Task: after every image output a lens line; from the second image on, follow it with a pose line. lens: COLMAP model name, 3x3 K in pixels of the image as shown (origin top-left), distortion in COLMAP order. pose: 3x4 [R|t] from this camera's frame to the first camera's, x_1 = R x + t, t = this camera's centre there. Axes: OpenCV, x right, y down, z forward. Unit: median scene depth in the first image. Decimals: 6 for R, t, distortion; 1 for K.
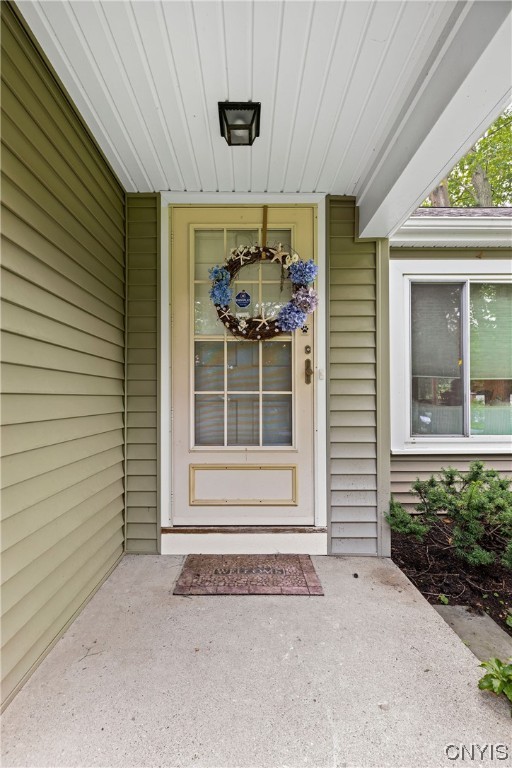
lens RADIAL K [[340.2, 0, 253.9], [0, 340.2, 395.4], [0, 0, 1]] dist [0.000154, 0.000076]
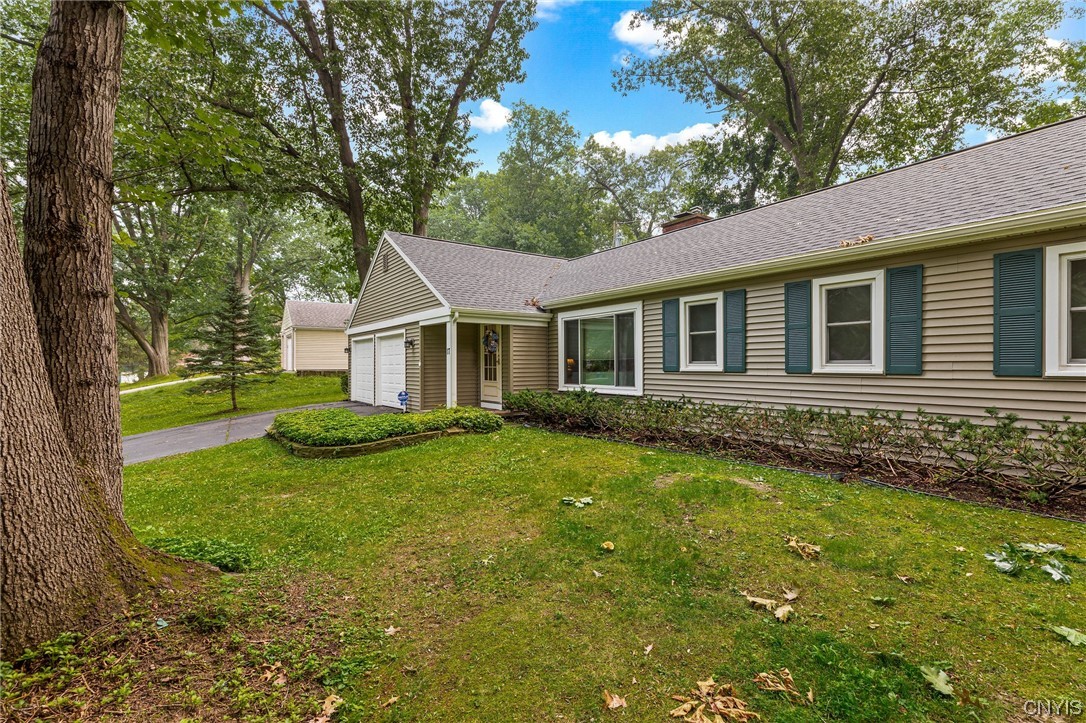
lens RADIAL K [[489.2, 0, 544.0], [0, 489.2, 364.0], [0, 0, 1]] dist [0.000554, 0.000338]
pose [[0.572464, -0.003171, -0.819924, 2.677512], [0.009440, 0.999952, 0.002724, -0.028935], [0.819876, -0.009299, 0.572466, -0.935850]]
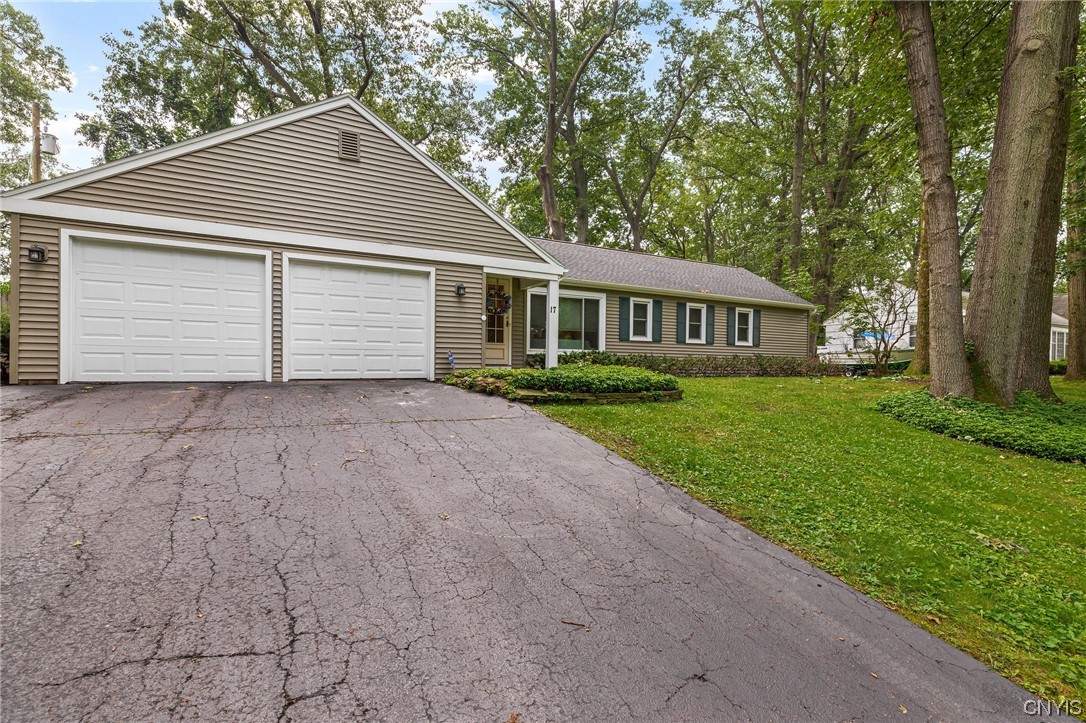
lens RADIAL K [[489.2, 0, 544.0], [0, 489.2, 364.0], [0, 0, 1]] dist [0.000554, 0.000338]
pose [[0.885342, 0.012923, 0.464761, -1.088682], [-0.017150, 0.999841, 0.004869, 0.186248], [-0.464625, -0.012281, 0.885423, -2.182352]]
